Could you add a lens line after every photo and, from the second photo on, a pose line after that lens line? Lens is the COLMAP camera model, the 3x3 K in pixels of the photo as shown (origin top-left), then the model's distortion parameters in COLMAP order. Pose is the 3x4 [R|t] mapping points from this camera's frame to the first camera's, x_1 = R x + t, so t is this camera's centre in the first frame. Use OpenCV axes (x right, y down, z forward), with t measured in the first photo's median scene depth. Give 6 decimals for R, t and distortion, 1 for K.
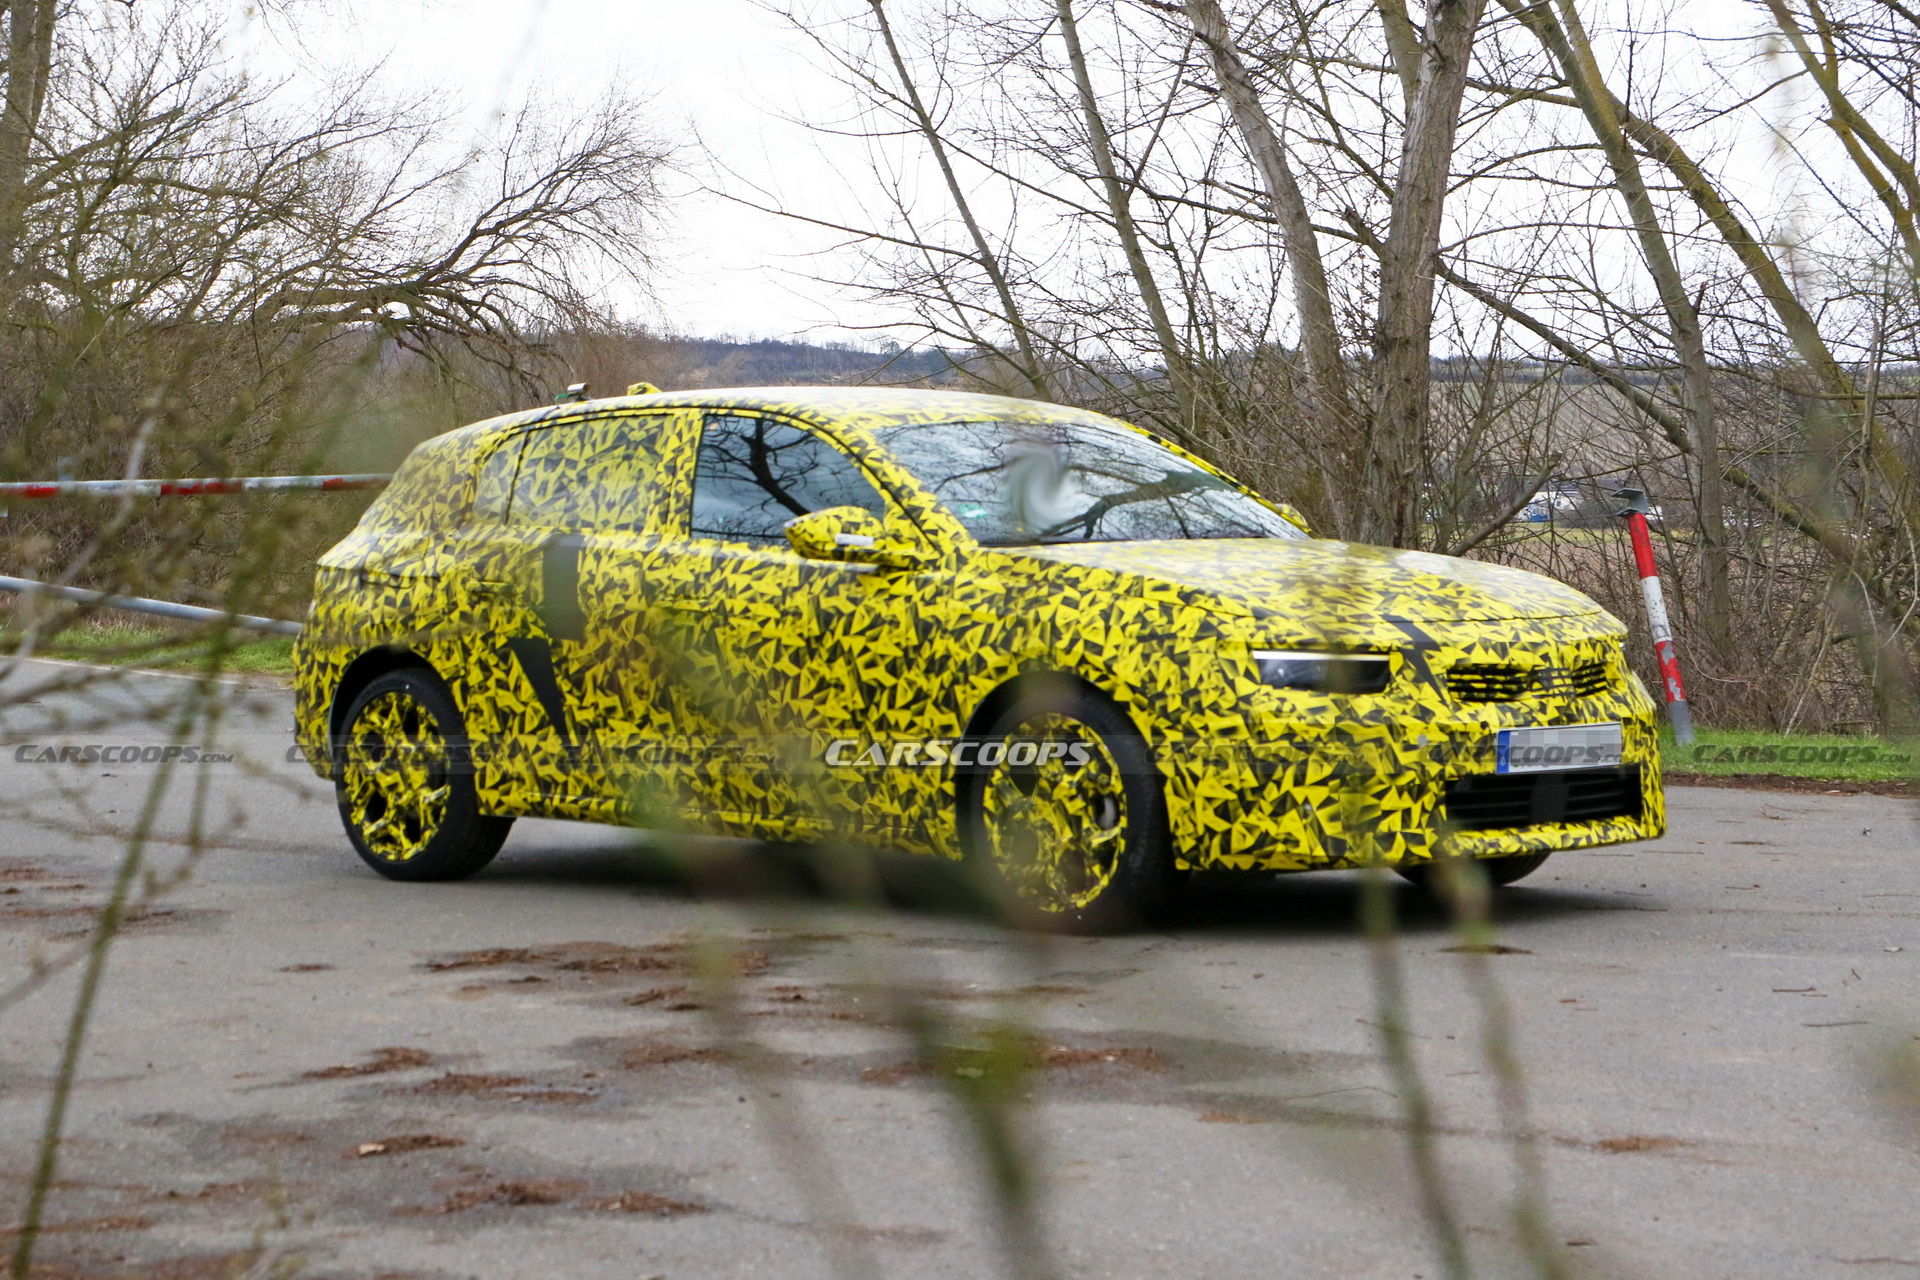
lens RADIAL K [[4271.2, 0, 960.0], [0, 4271.2, 640.0], [0, 0, 1]] dist [0.245435, 0.115511]
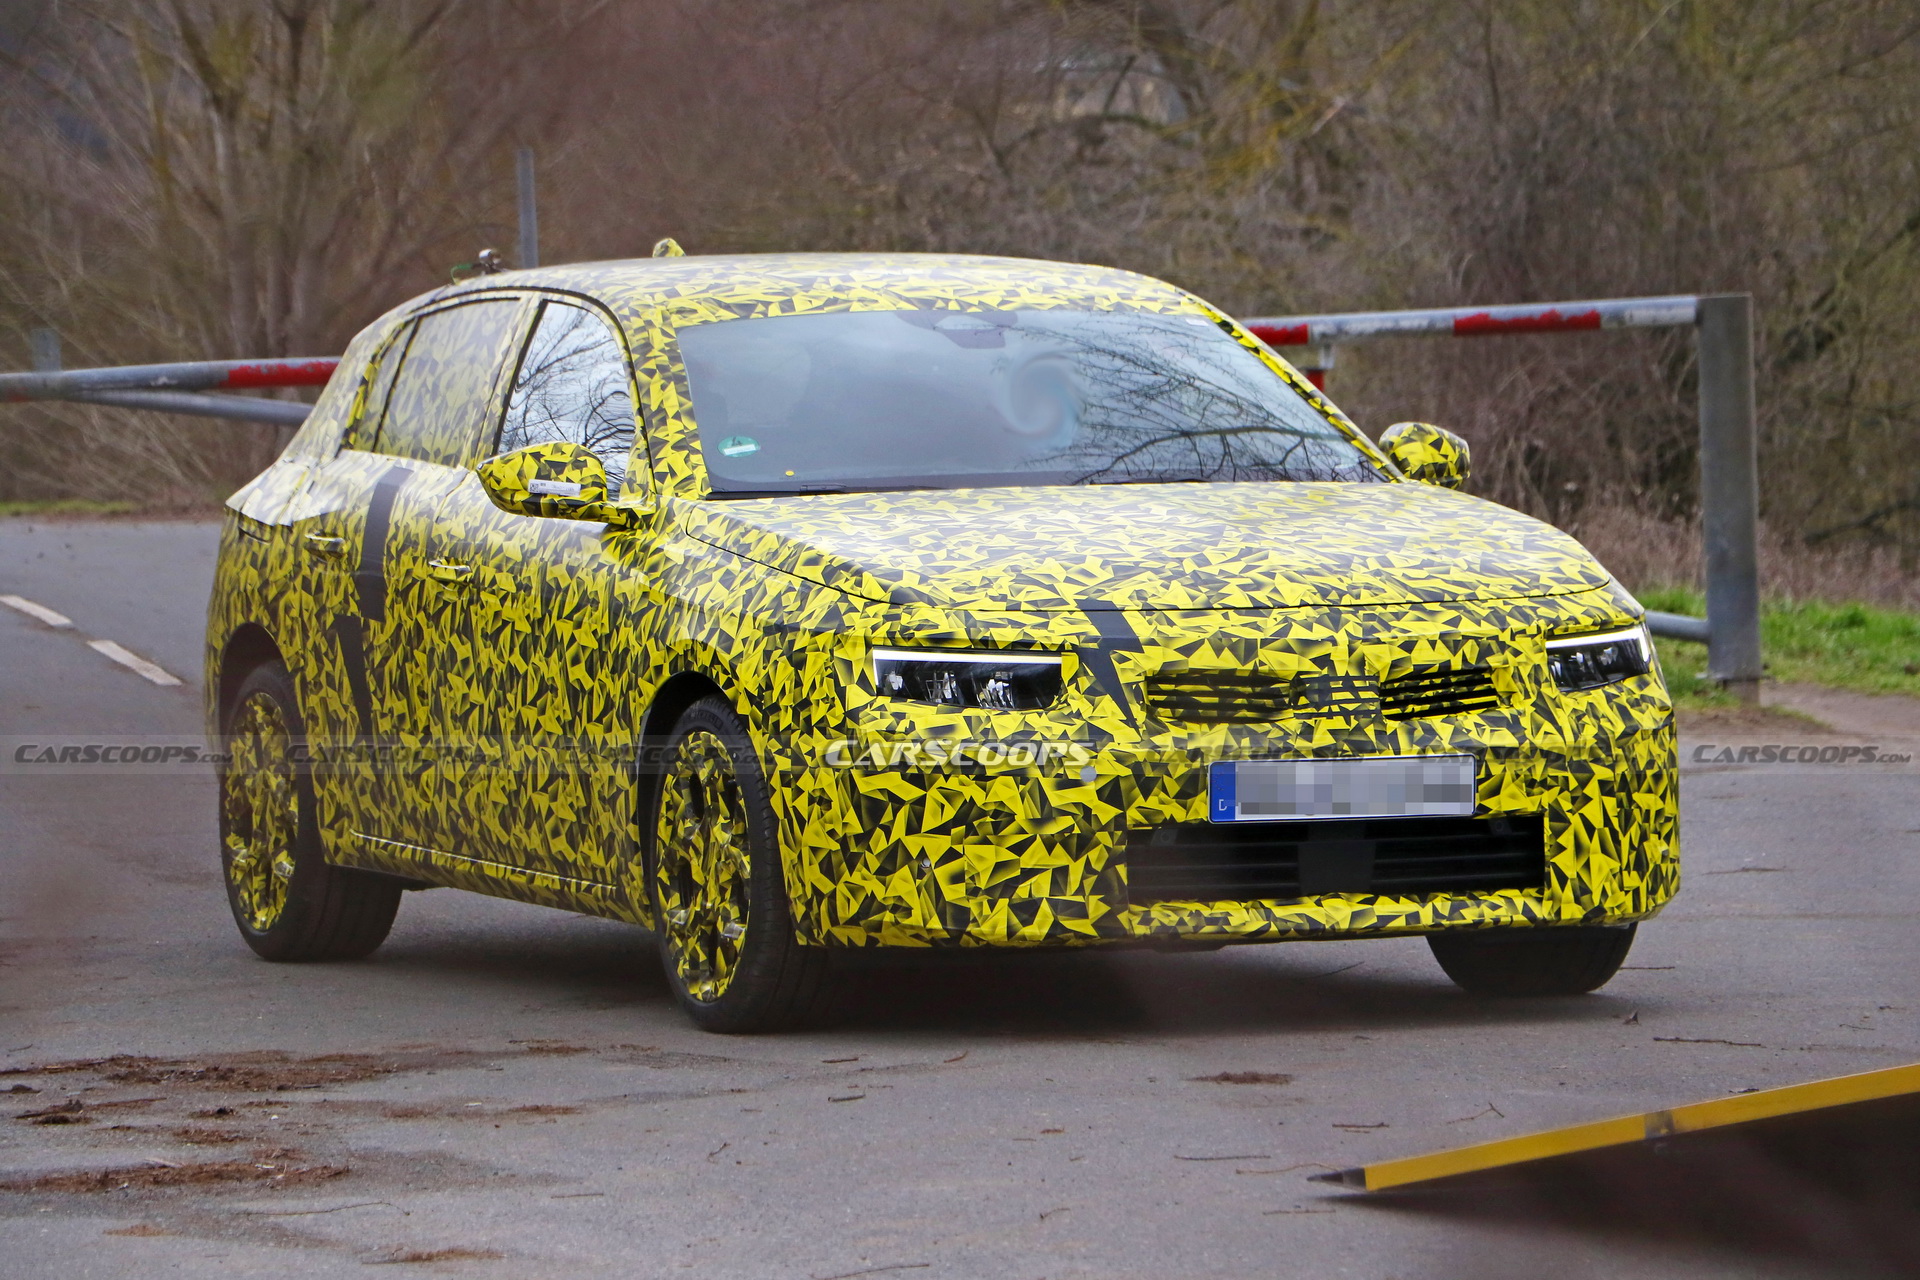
lens RADIAL K [[10258.6, 0, 910.8], [0, 10258.6, 636.0], [0, 0, 1]] dist [1.504930, 1.875545]
pose [[0.911680, 0.009548, -0.410790, 0.792178], [-0.005295, 0.999920, 0.011491, -0.019799], [0.410866, -0.008302, 0.911658, -0.598292]]
